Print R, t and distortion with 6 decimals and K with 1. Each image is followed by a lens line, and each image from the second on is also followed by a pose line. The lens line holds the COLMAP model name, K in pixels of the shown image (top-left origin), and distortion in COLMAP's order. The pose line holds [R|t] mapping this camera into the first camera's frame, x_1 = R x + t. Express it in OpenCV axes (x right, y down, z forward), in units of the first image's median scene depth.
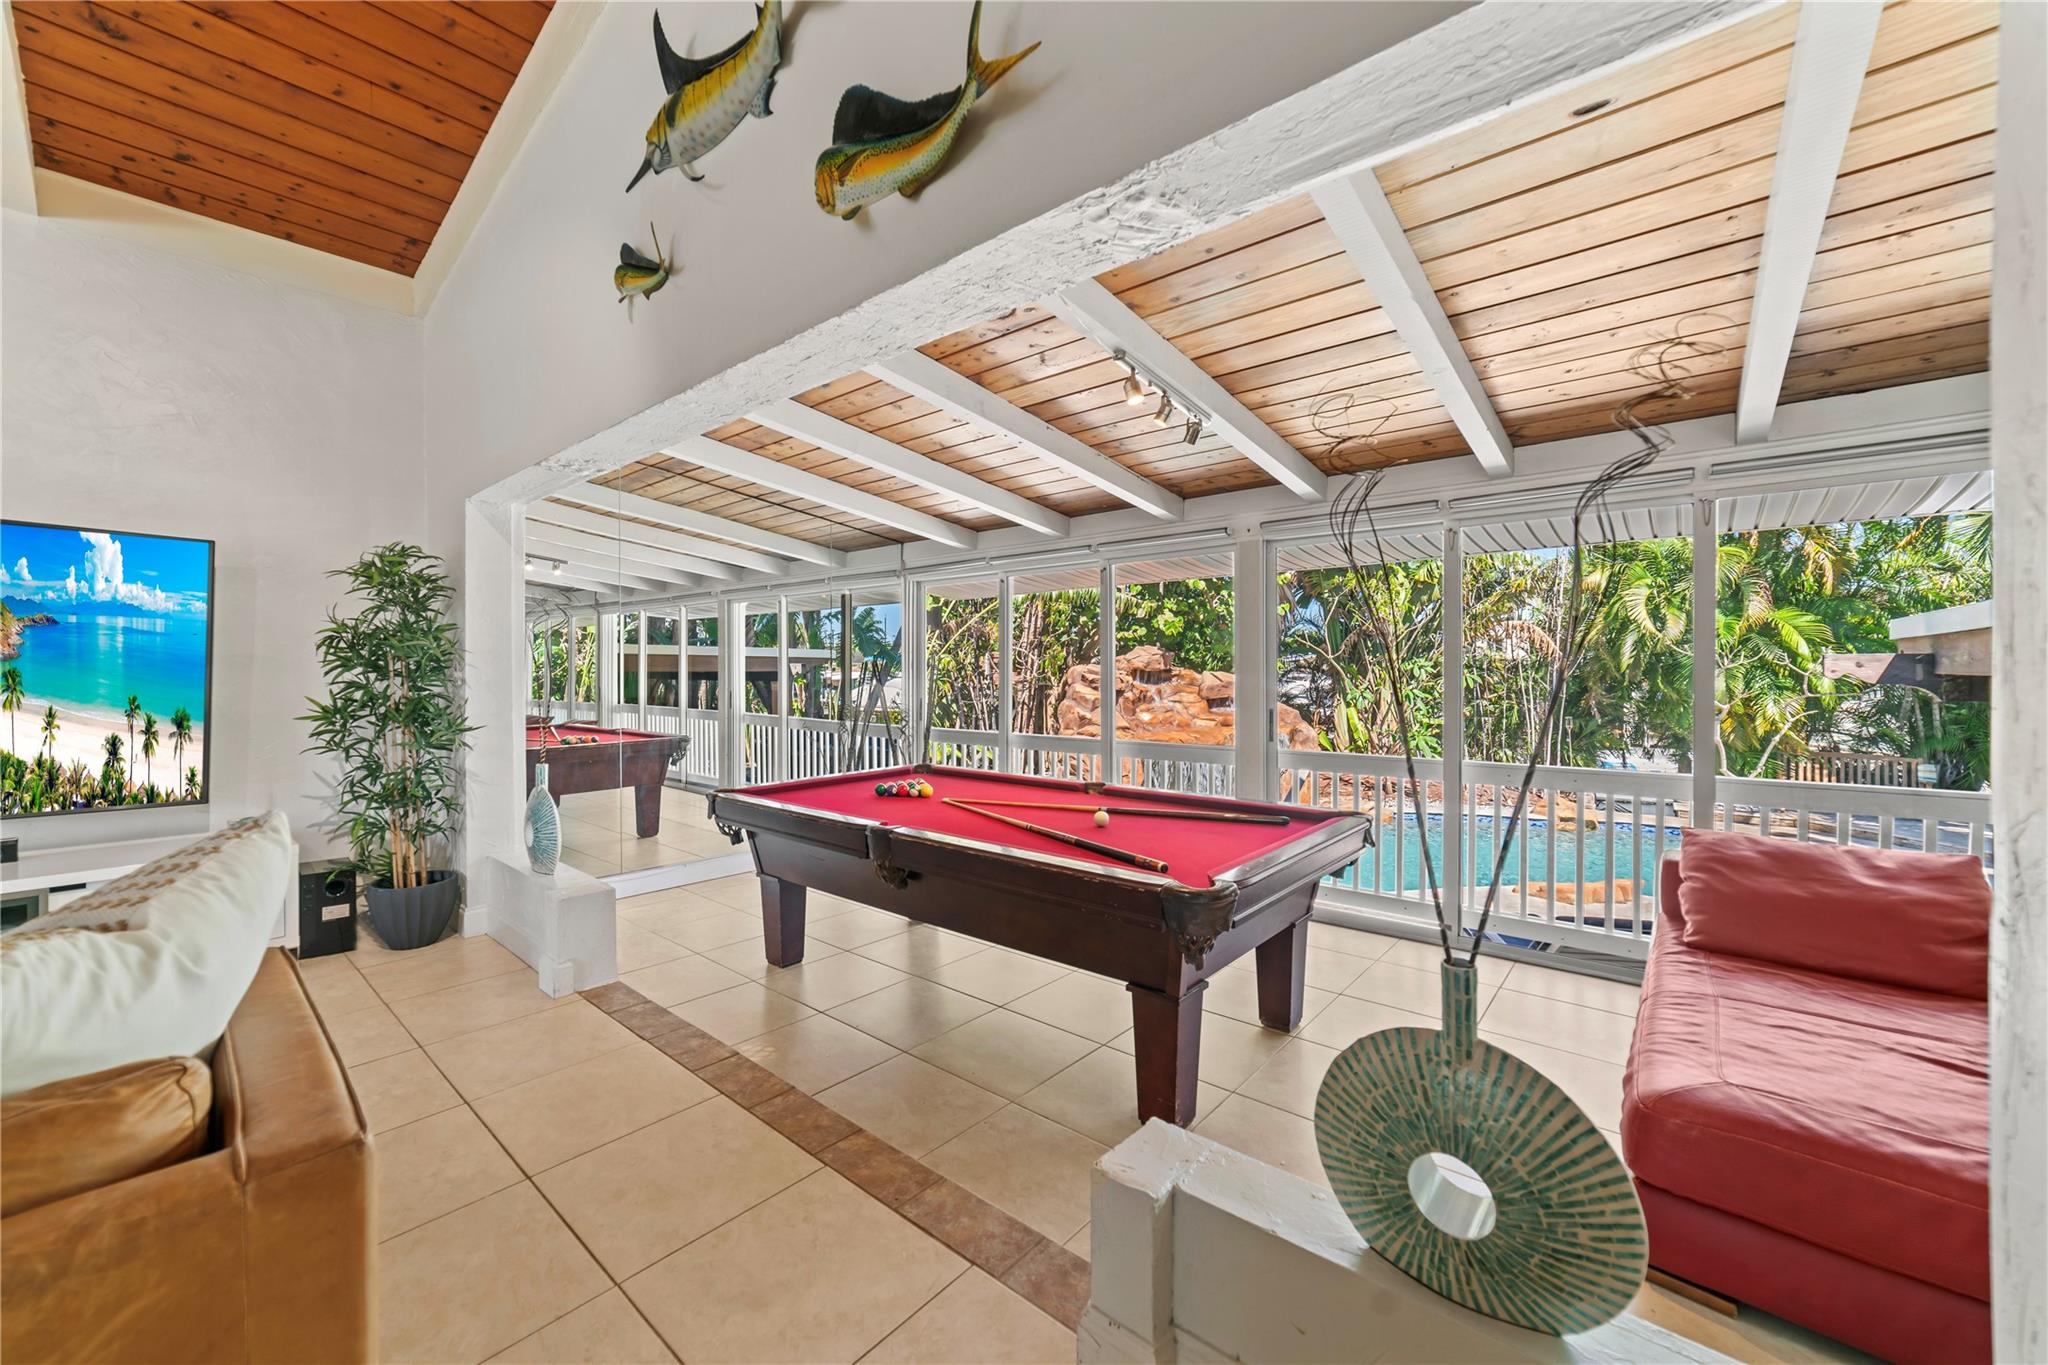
lens RADIAL K [[786.7, 0, 1013.6], [0, 786.7, 674.6], [0, 0, 1]] dist [-0.011698, 0.000040]
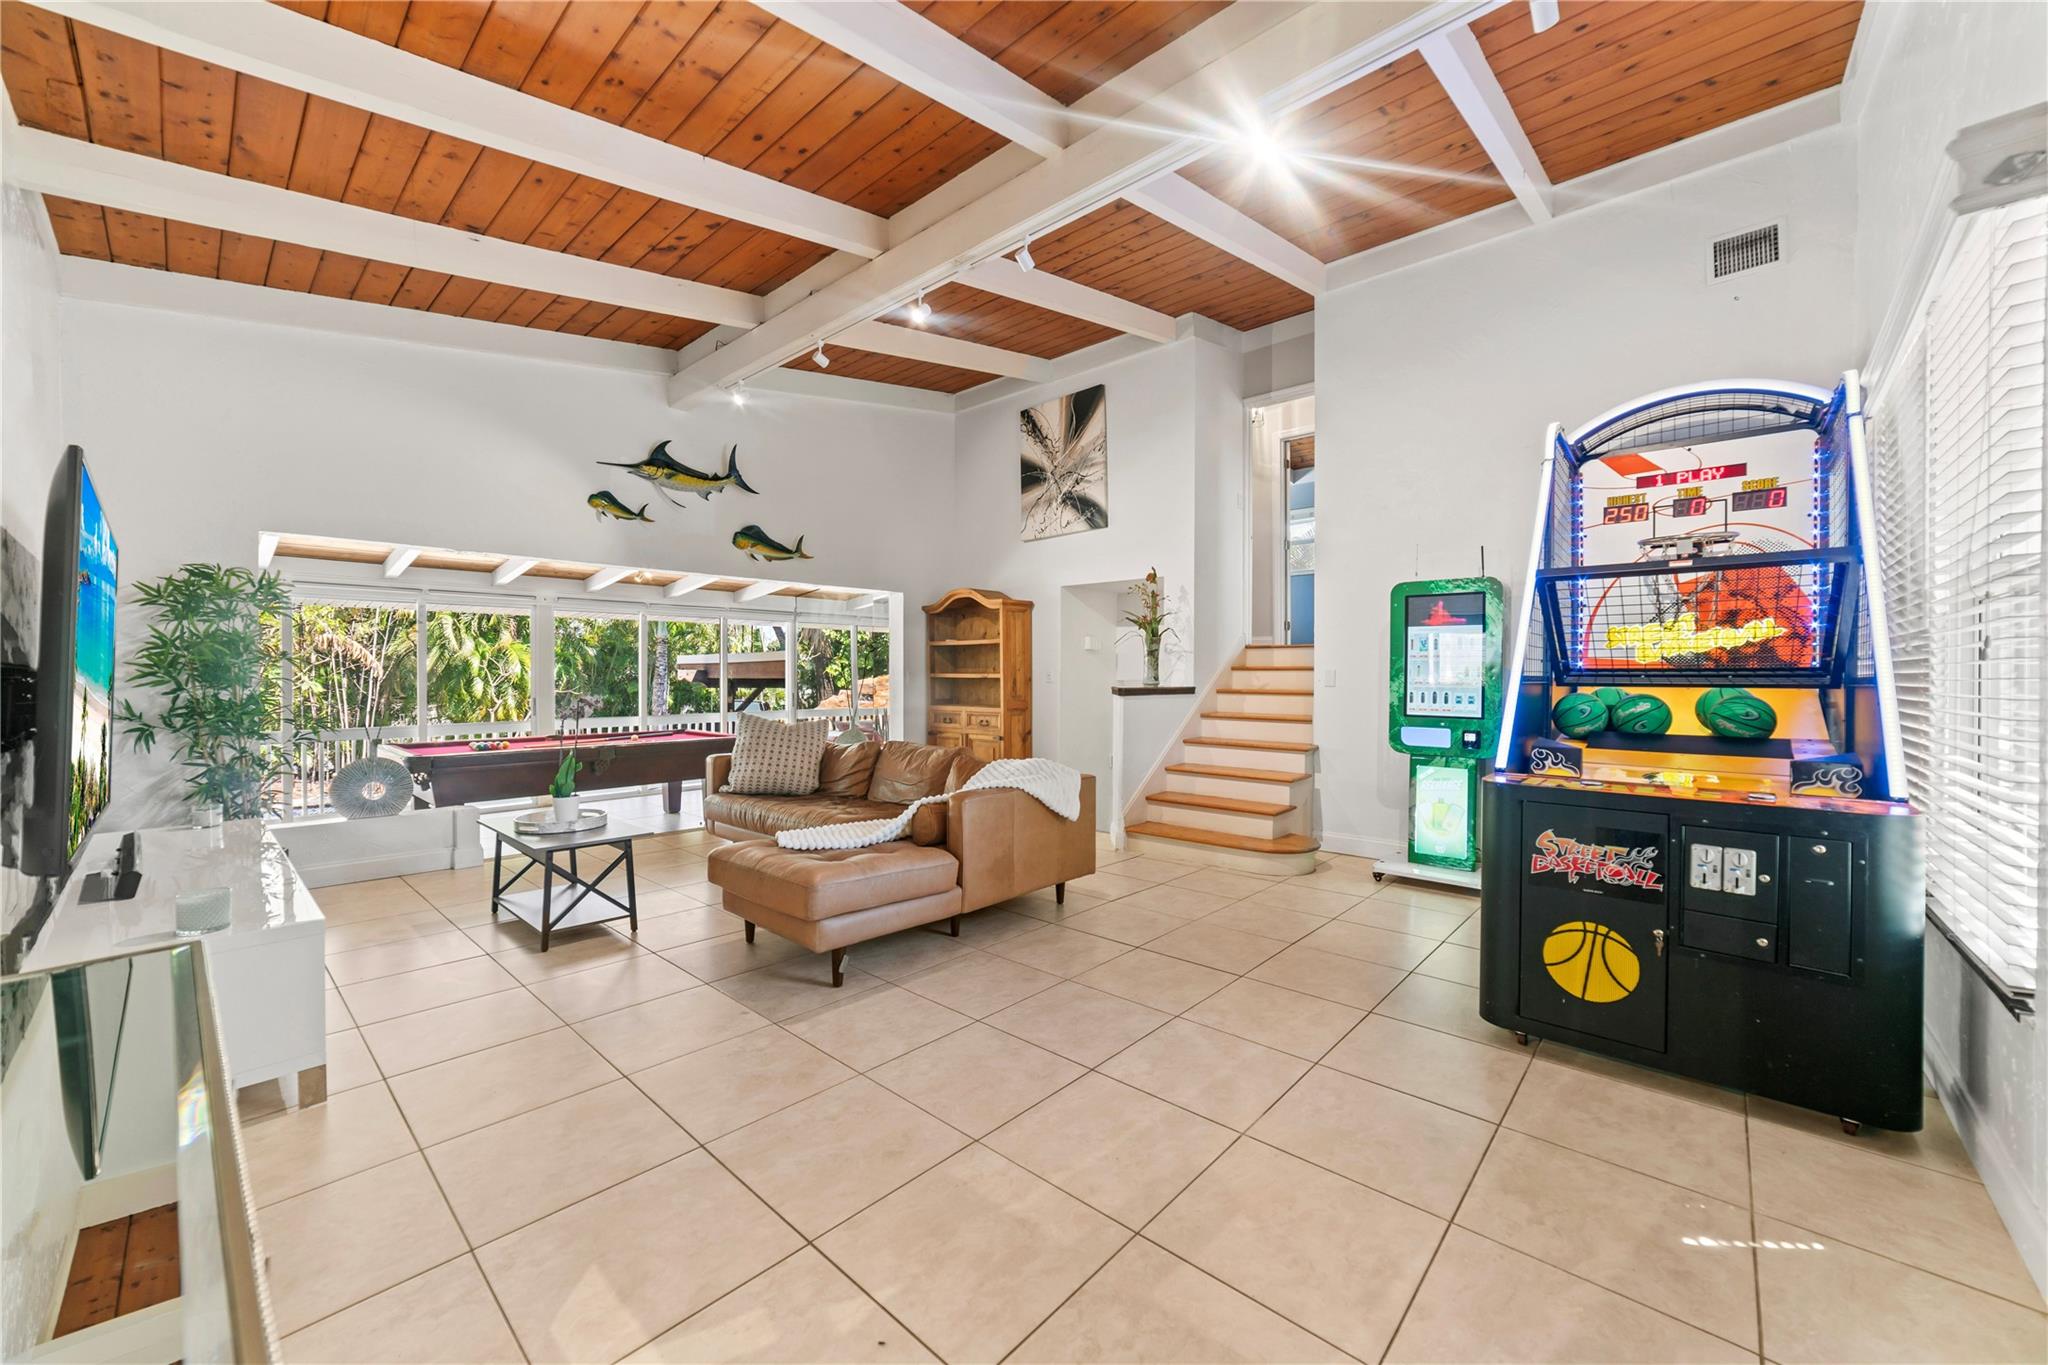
lens RADIAL K [[786.7, 0, 1013.6], [0, 786.7, 674.6], [0, 0, 1]] dist [-0.011698, 0.000040]
pose [[0.032943, 0.007227, 0.999431, -1.031565], [0.002682, 0.999970, -0.007319, 0.004324], [-0.999454, 0.002921, 0.032922, -0.100692]]
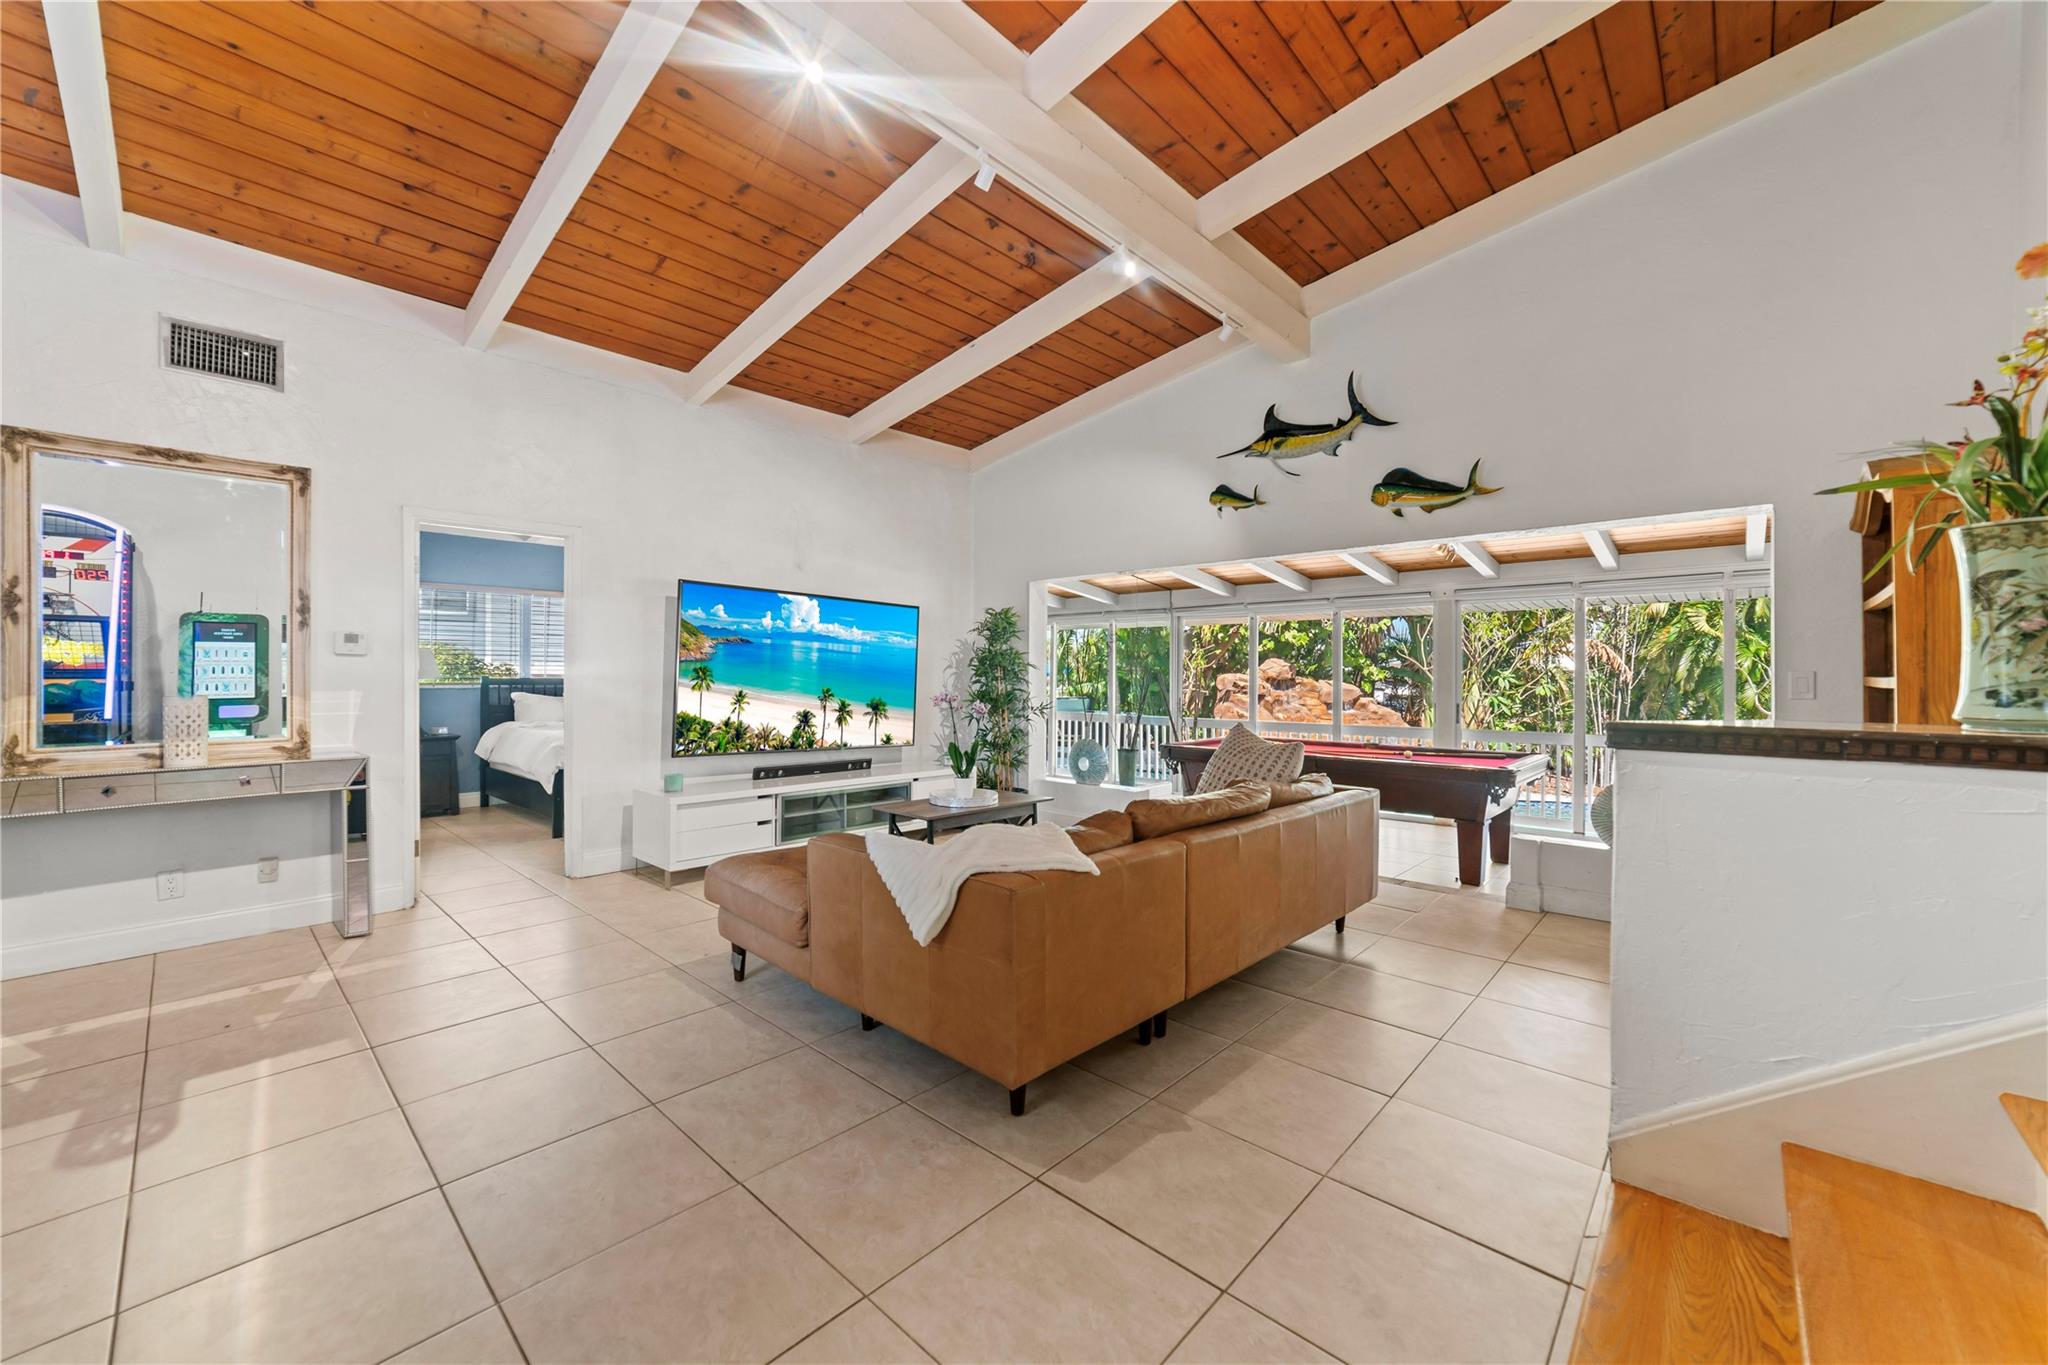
lens RADIAL K [[786.7, 0, 1013.6], [0, 786.7, 674.6], [0, 0, 1]] dist [-0.011698, 0.000040]
pose [[0.999037, 0.014947, -0.041258, -0.366523], [-0.015175, 0.999871, -0.005217, 0.001769], [0.041175, 0.005838, 0.999135, -0.457142]]
